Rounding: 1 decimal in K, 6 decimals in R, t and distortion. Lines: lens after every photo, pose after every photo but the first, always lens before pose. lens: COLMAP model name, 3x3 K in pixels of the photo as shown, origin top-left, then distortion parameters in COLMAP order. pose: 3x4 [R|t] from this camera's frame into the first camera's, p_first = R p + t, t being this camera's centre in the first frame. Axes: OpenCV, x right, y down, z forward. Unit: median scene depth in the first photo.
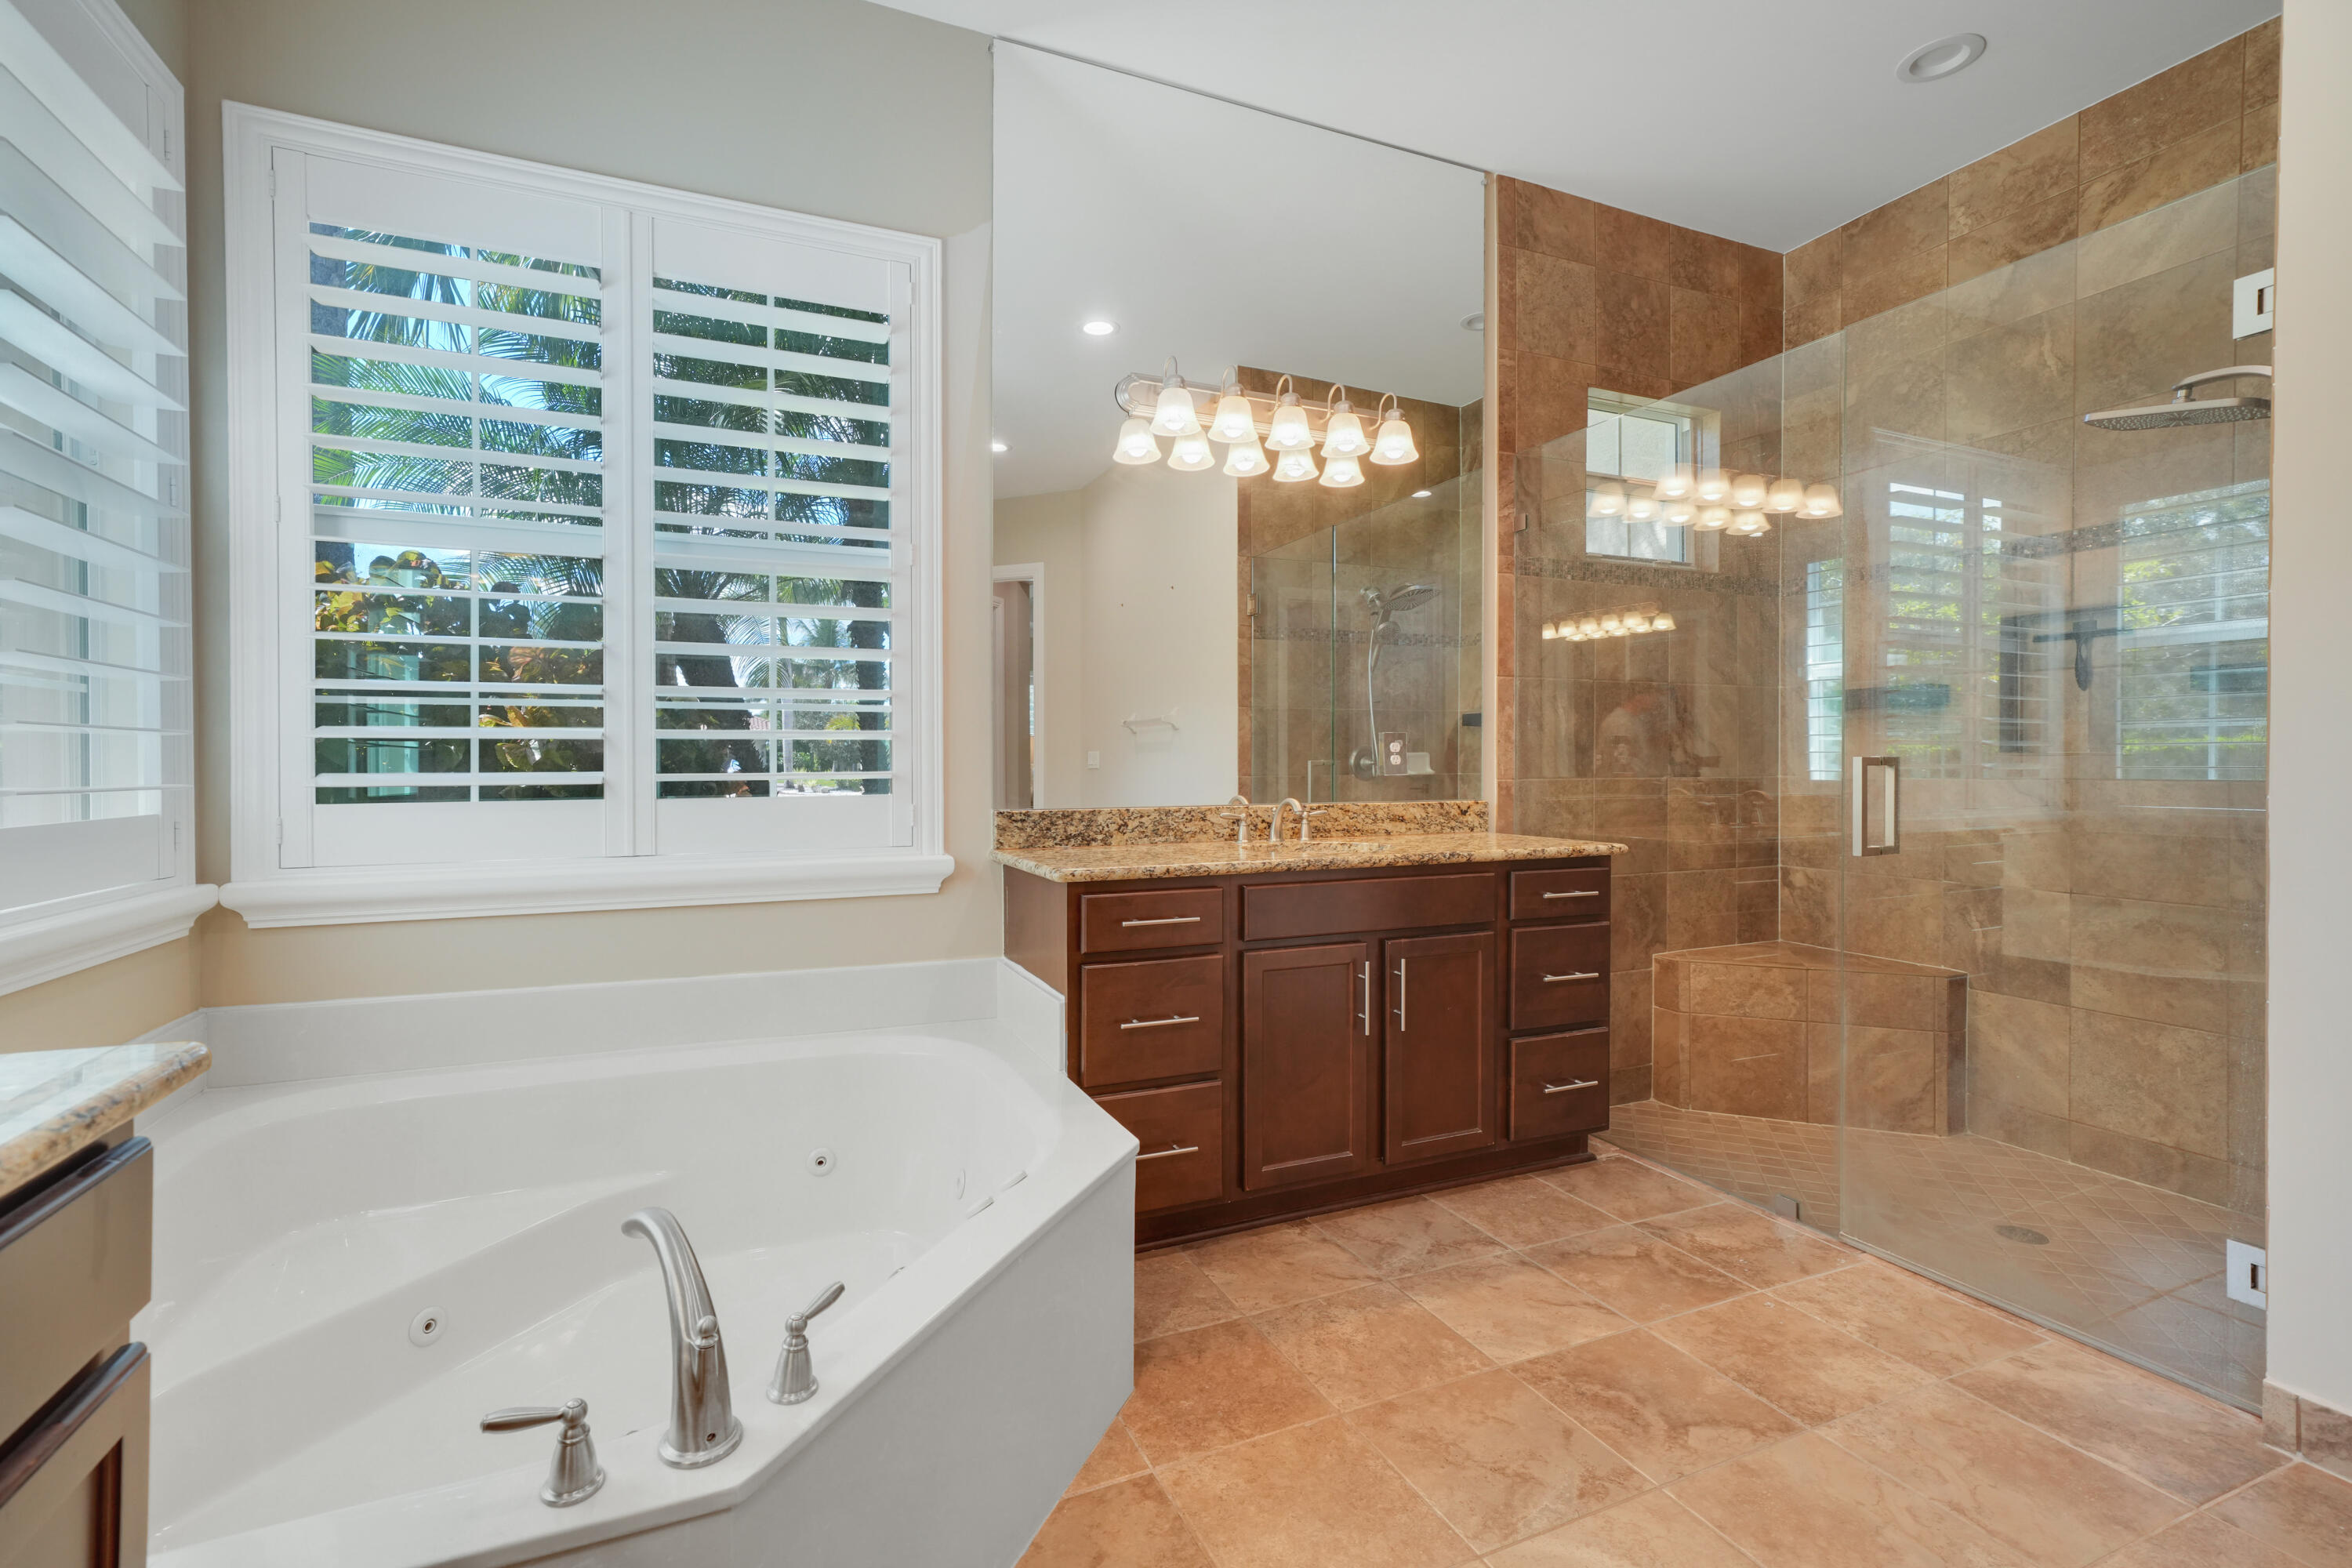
lens RADIAL K [[1024.2, 0, 1237.5], [0, 1024.2, 766.7], [0, 0, 1]] dist [-0.000943, 0.002659]
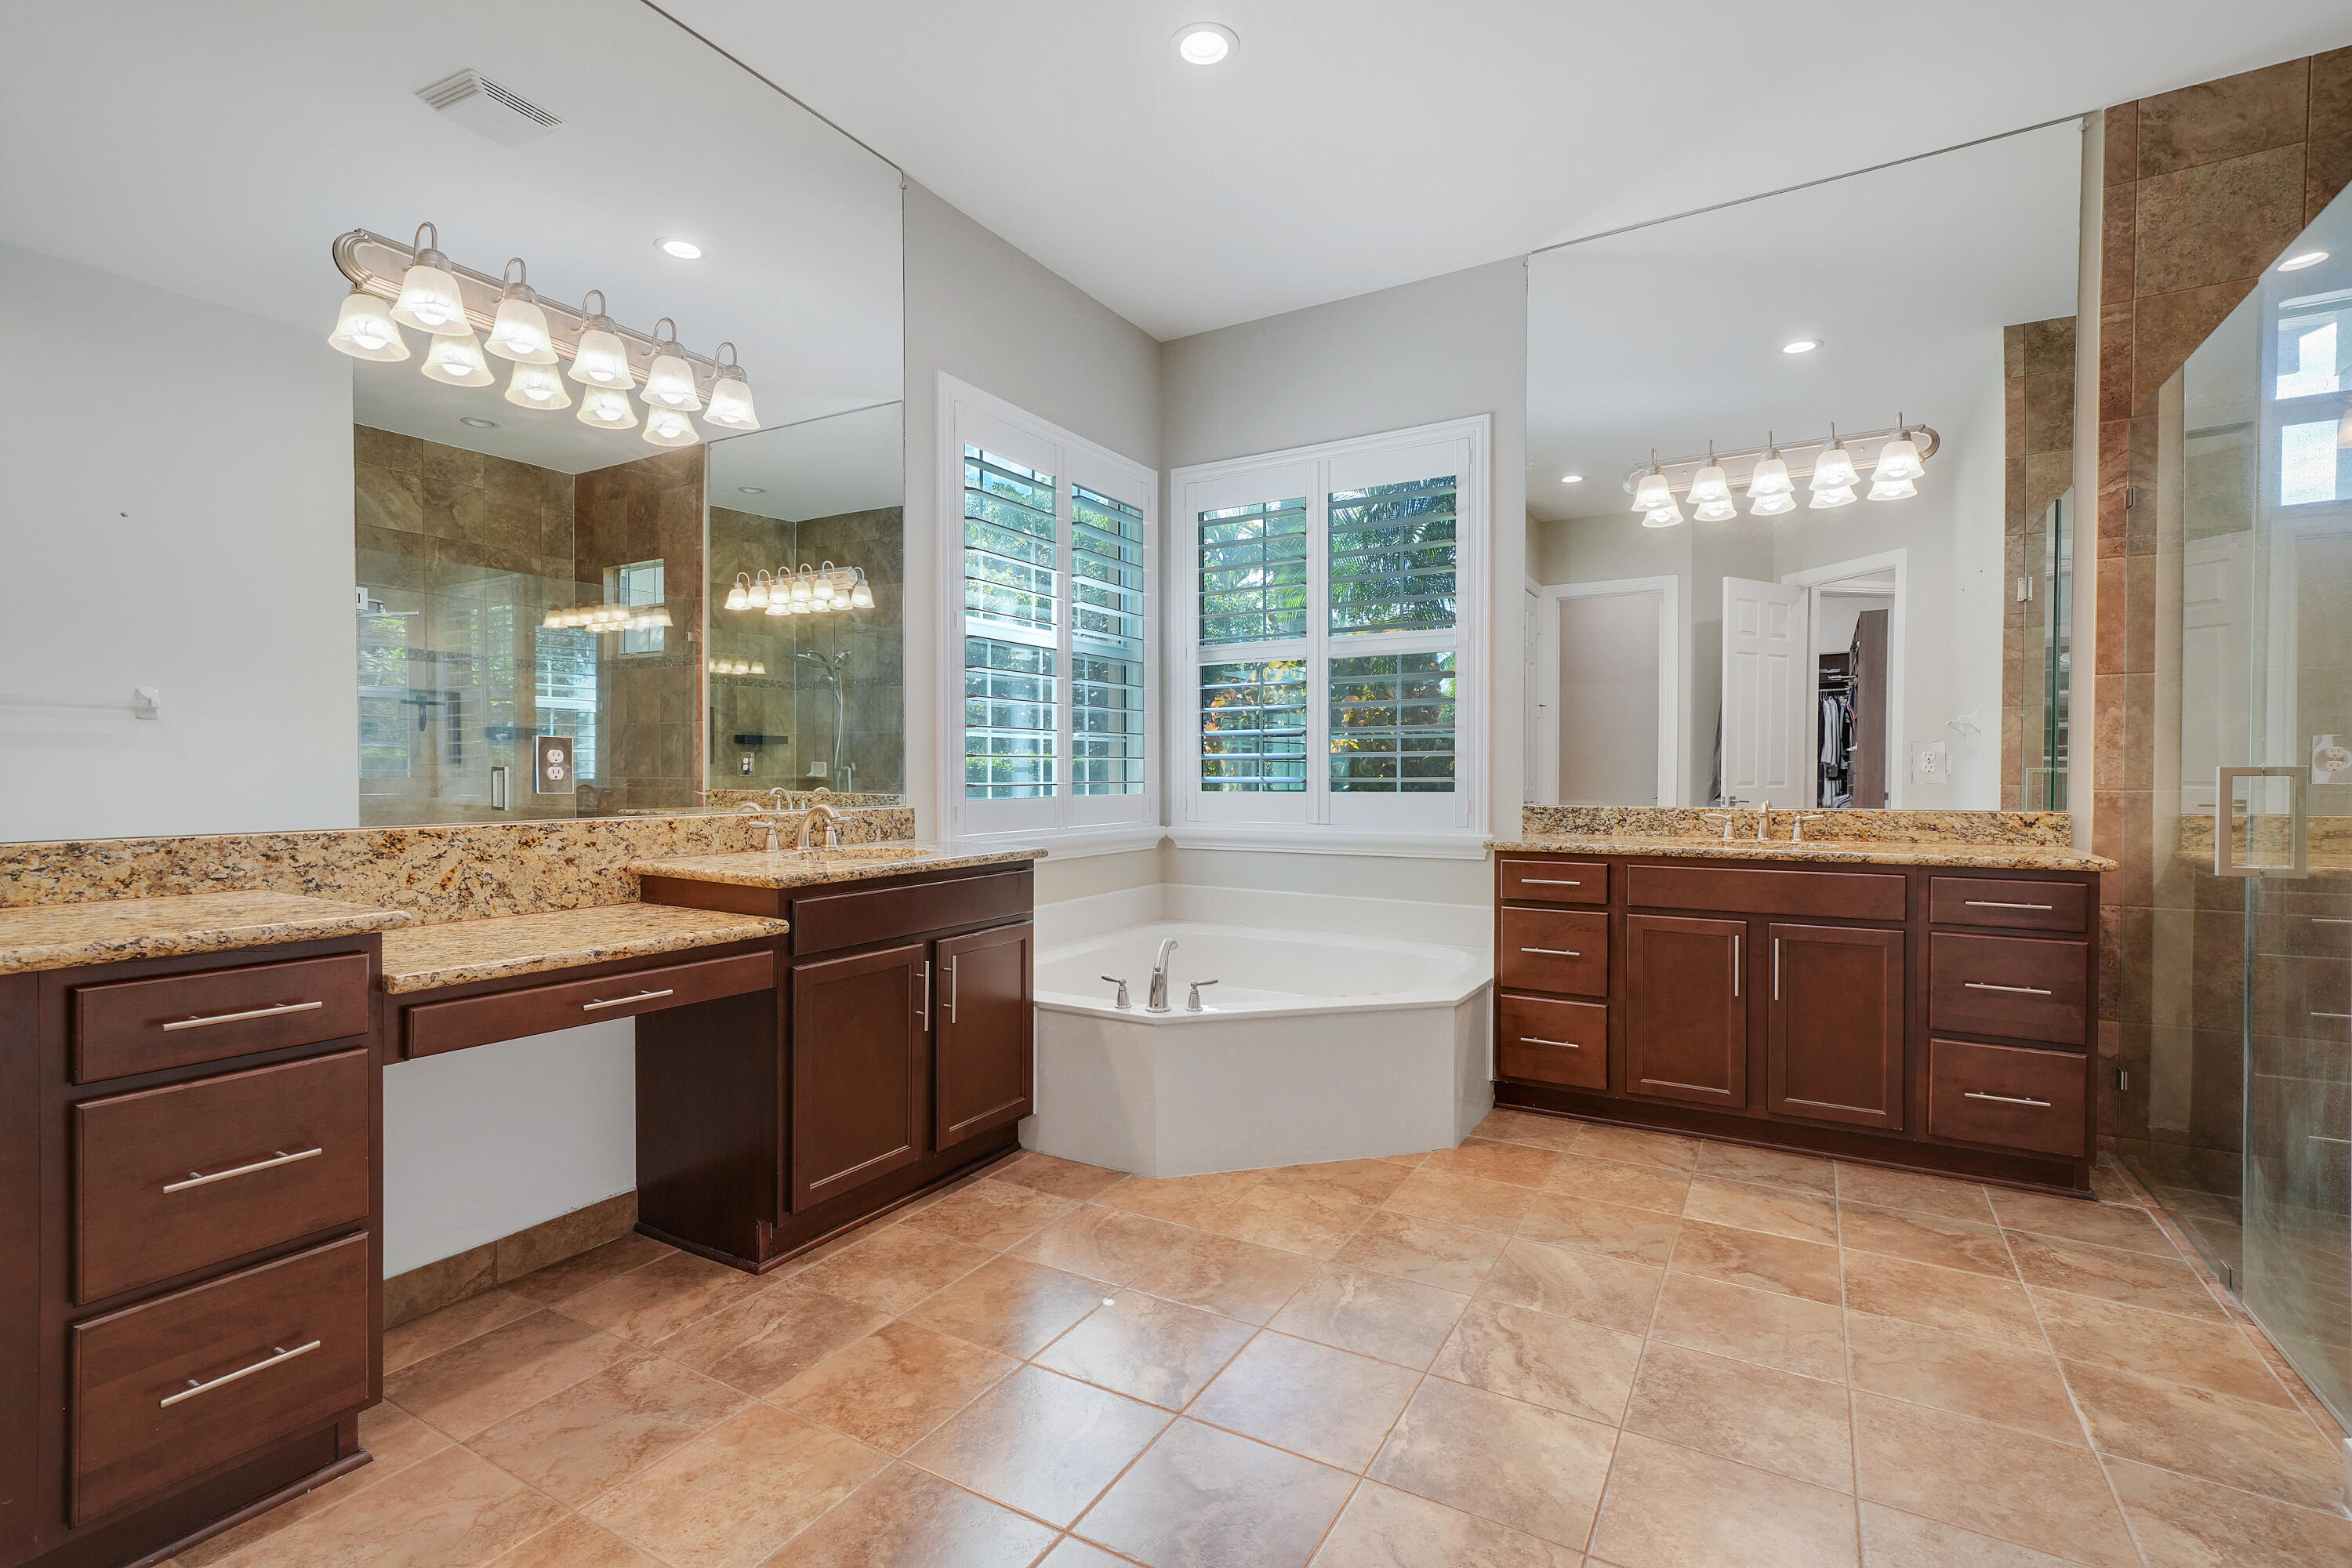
lens RADIAL K [[1104.5, 0, 1173.8], [0, 1104.5, 779.5], [0, 0, 1]] dist [-0.010039, 0.002239]
pose [[0.574670, 0.007905, -0.818347, 0.861211], [-0.000605, 0.999957, 0.009234, -0.007441], [0.818385, -0.004812, 0.574650, -0.316940]]
